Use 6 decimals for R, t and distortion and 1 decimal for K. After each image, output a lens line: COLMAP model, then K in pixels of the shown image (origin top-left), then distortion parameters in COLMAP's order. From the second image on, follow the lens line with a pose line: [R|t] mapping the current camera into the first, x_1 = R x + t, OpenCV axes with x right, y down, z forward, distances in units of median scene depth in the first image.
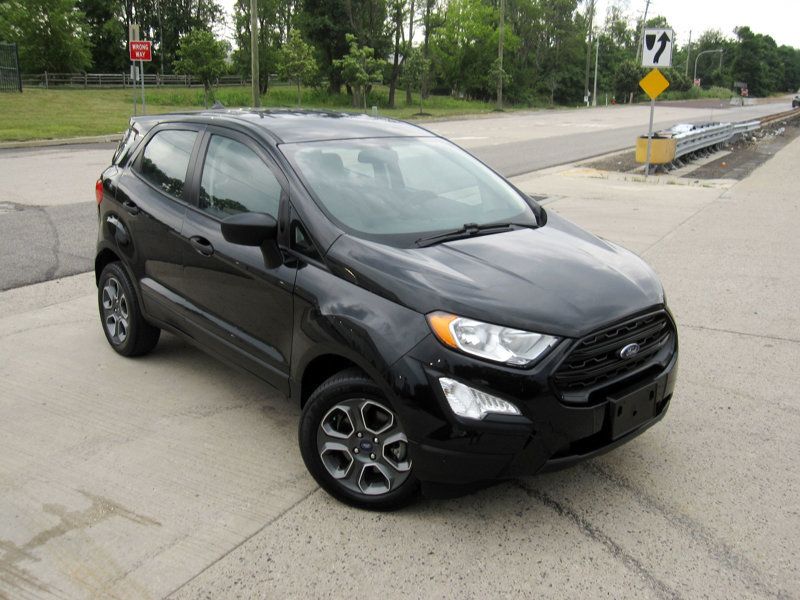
lens RADIAL K [[752.8, 0, 407.0], [0, 752.8, 297.2], [0, 0, 1]] dist [-0.039250, 0.000000]
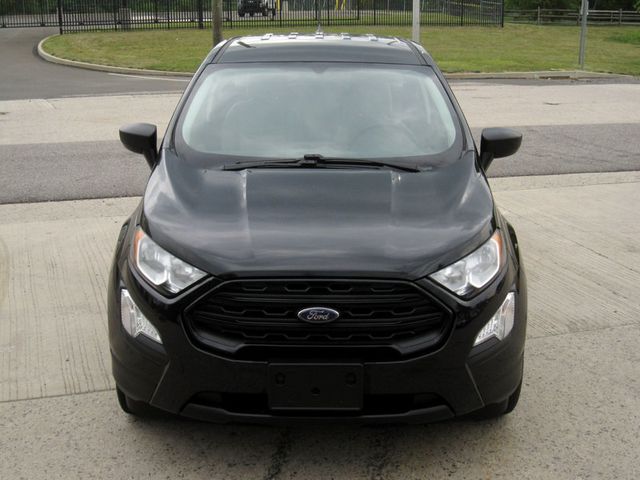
lens RADIAL K [[833.6, 0, 321.5], [0, 833.6, 238.4], [0, 0, 1]] dist [-0.103604, 0.000000]
pose [[0.738380, 0.163654, -0.654226, 0.126078], [-0.176395, 0.983203, 0.046861, -0.007859], [0.650906, 0.080801, 0.754846, 0.042527]]
